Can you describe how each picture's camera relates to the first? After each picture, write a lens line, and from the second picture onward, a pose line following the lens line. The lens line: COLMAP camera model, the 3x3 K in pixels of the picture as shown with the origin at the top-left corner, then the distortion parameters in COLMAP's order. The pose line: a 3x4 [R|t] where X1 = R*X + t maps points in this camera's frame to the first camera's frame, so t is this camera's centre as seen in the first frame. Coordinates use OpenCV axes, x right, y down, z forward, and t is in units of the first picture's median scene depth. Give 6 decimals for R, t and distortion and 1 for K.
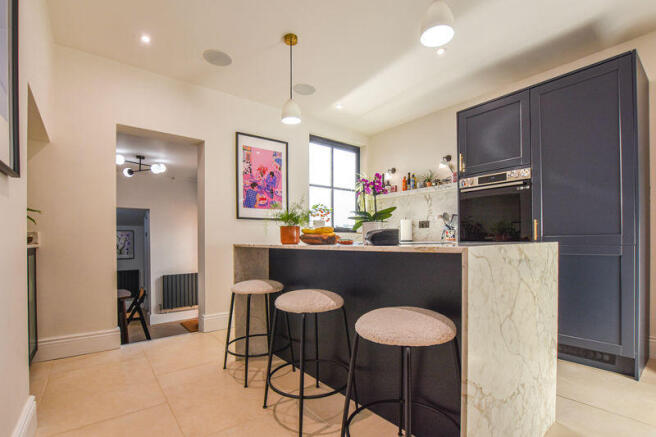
lens RADIAL K [[297.1, 0, 319.4], [0, 297.1, 240.4], [0, 0, 1]] dist [-0.018692, -0.000371]
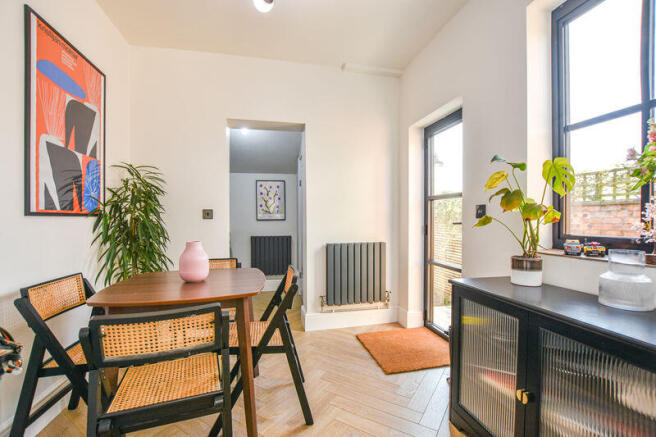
lens RADIAL K [[297.1, 0, 329.7], [0, 297.1, 219.6], [0, 0, 1]] dist [-0.018692, -0.000371]
pose [[0.906874, 0.008868, -0.421309, -0.285005], [-0.005181, 0.999938, 0.009896, 0.065867], [0.421371, -0.006791, 0.906863, 0.489944]]
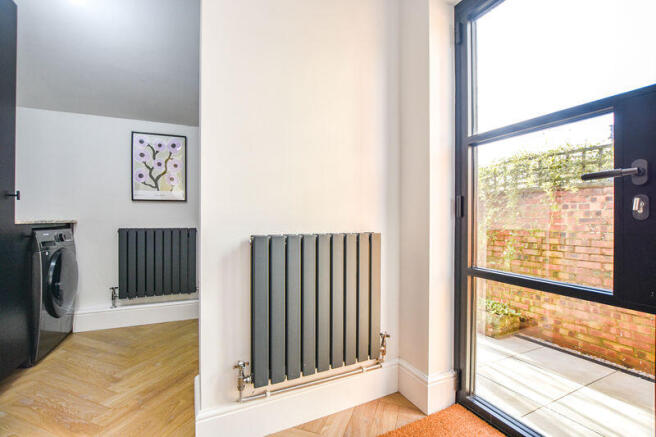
lens RADIAL K [[297.1, 0, 328.6], [0, 297.1, 219.8], [0, 0, 1]] dist [-0.018692, -0.000371]
pose [[0.975645, 0.013753, -0.218922, -0.414905], [-0.012616, 0.999899, 0.006588, 0.101689], [0.218991, -0.003665, 0.975720, 0.777281]]
